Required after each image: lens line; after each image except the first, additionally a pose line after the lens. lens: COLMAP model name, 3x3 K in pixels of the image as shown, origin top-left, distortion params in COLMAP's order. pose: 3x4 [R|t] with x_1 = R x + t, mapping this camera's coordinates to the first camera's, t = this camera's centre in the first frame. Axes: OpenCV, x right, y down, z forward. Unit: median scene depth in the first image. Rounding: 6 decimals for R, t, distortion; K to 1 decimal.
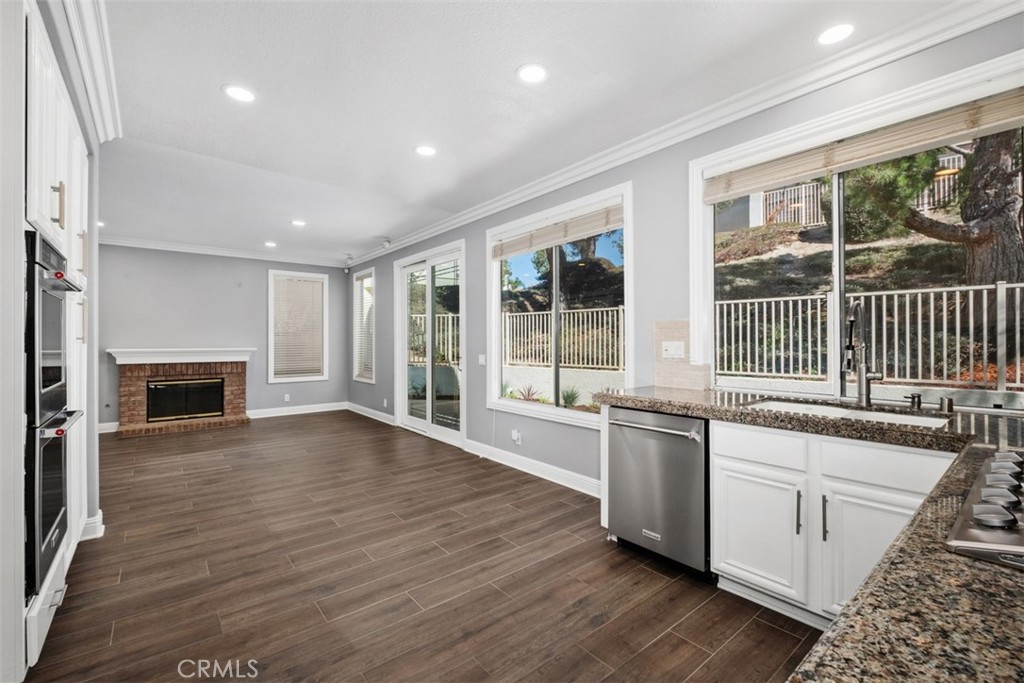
lens RADIAL K [[441.7, 0, 511.1], [0, 441.7, 335.0], [0, 0, 1]] dist [0.001563, -0.005059]
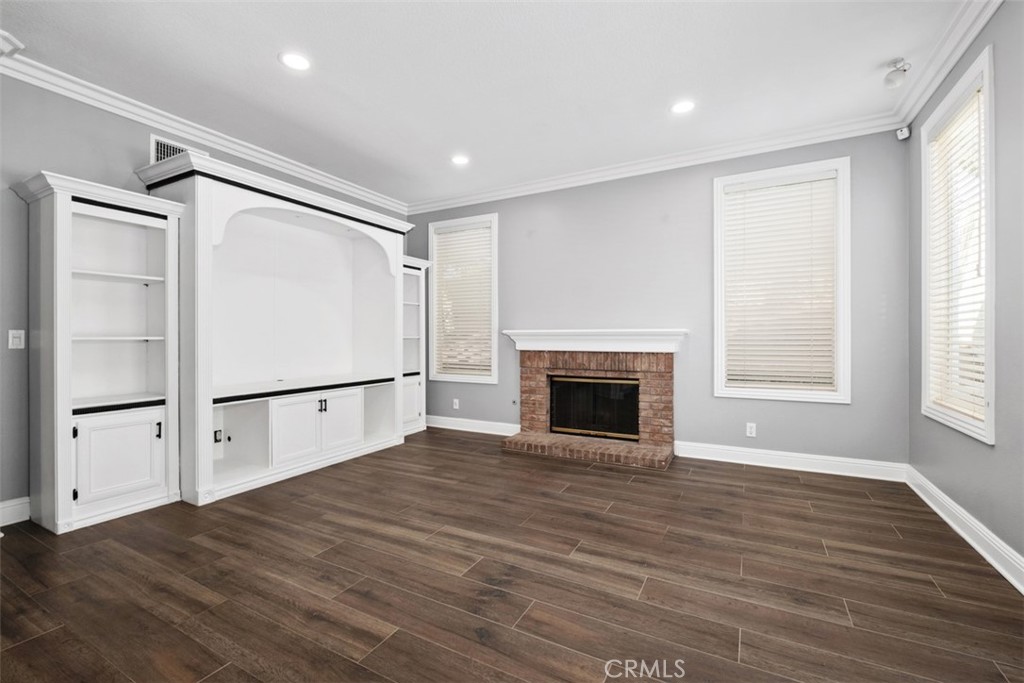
lens RADIAL K [[441.7, 0, 515.1], [0, 441.7, 335.3], [0, 0, 1]] dist [0.001563, -0.005059]
pose [[0.385232, -0.000129, -0.922820, -0.187655], [0.014897, 0.999871, 0.006078, 0.036210], [0.922699, -0.016089, 0.385184, 0.690717]]
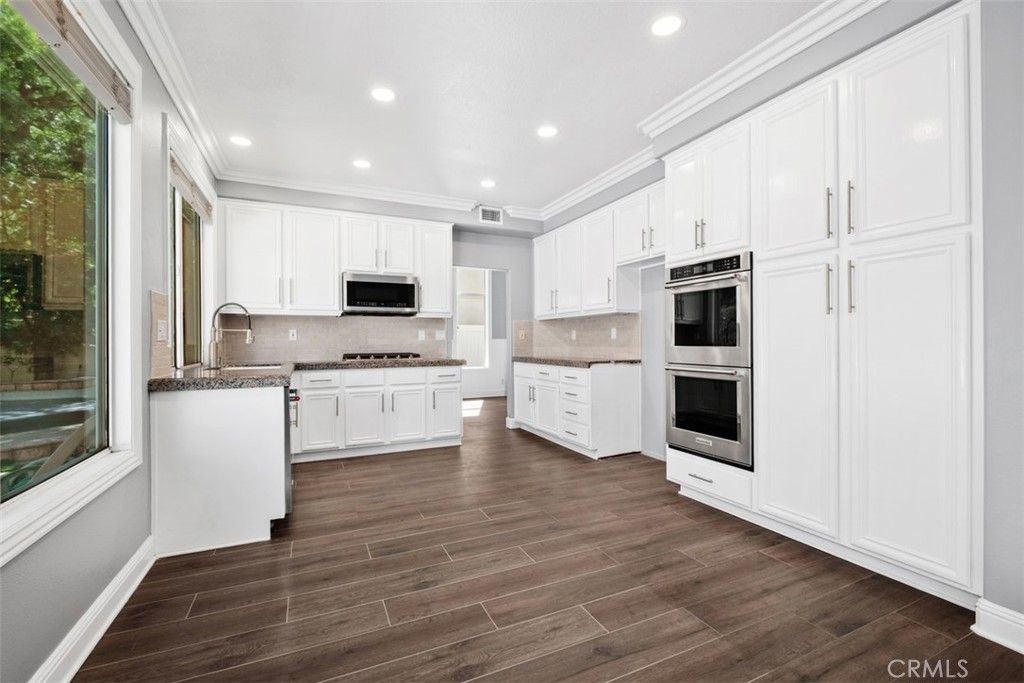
lens RADIAL K [[441.7, 0, 513.5], [0, 441.7, 344.4], [0, 0, 1]] dist [0.001563, -0.005059]
pose [[-0.970356, 0.003894, 0.241649, -0.214518], [0.003640, 0.999992, -0.001497, 0.030351], [-0.241653, -0.000573, -0.970363, 0.778954]]
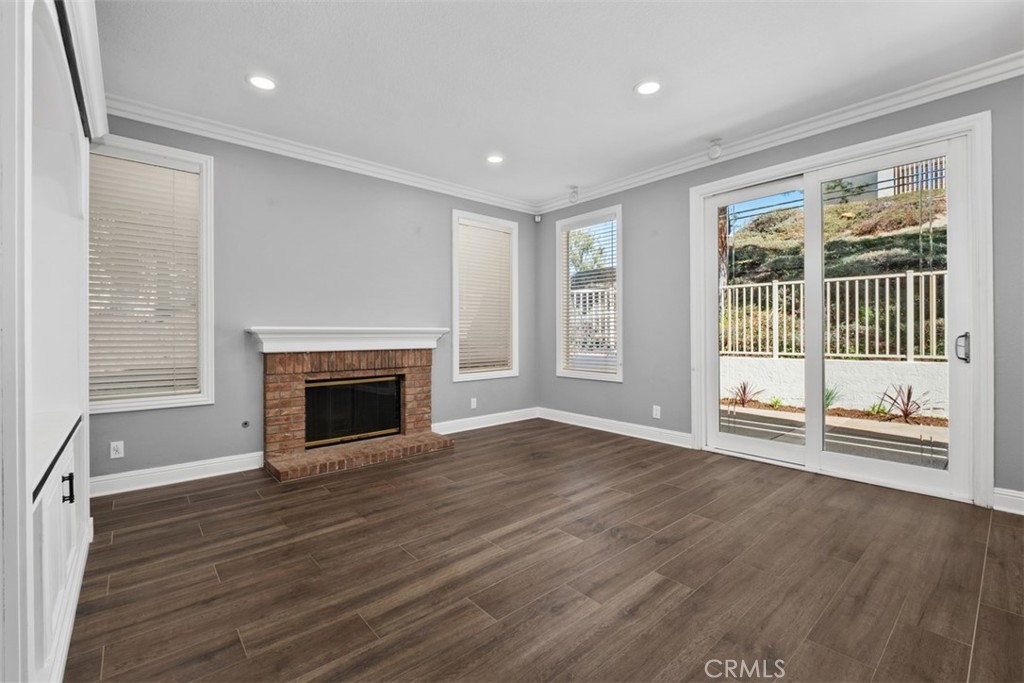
lens RADIAL K [[441.7, 0, 510.7], [0, 441.7, 332.7], [0, 0, 1]] dist [0.001563, -0.005059]
pose [[0.999186, -0.000807, 0.040340, -0.583890], [0.000370, 0.999941, 0.010828, 0.034329], [-0.040346, -0.010805, 0.999127, 0.403195]]
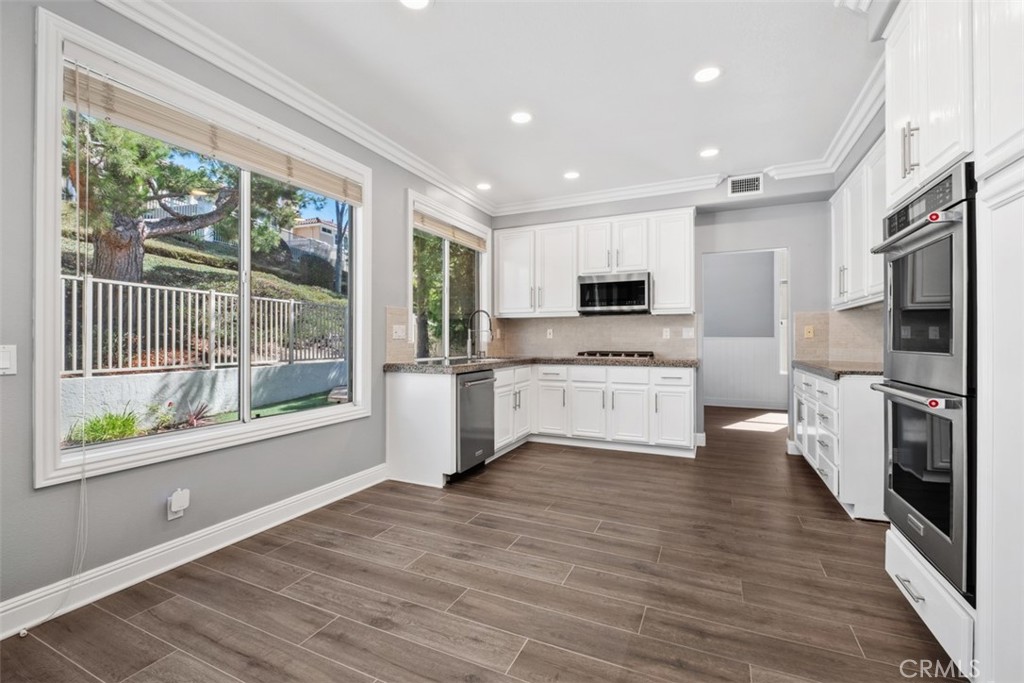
lens RADIAL K [[441.7, 0, 511.7], [0, 441.7, 341.5], [0, 0, 1]] dist [0.001563, -0.005059]
pose [[-0.438953, -0.001711, 0.898508, -0.419665], [-0.005965, 0.999982, -0.001010, 0.028278], [-0.898490, -0.005803, -0.438955, 0.603914]]
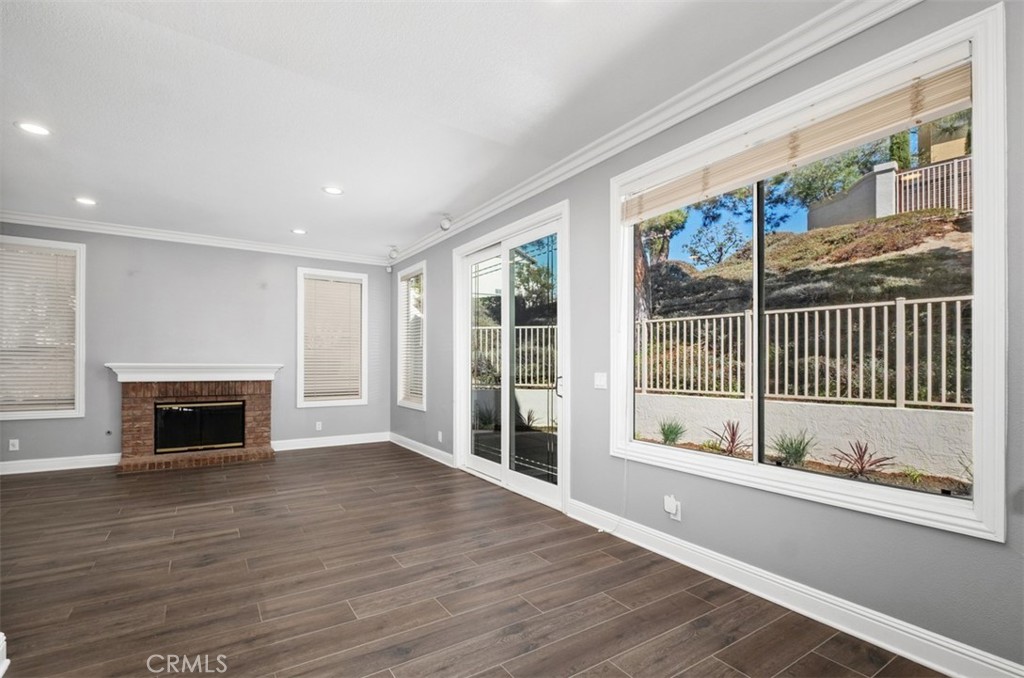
lens RADIAL K [[470.6, 0, 489.3], [0, 470.6, 358.7], [0, 0, 1]] dist [0.001785, -0.002373]
pose [[0.991930, 0.004591, -0.126705, -0.108631], [-0.003951, 0.999978, 0.005305, 0.016164], [0.126726, -0.004762, 0.991926, 0.225300]]
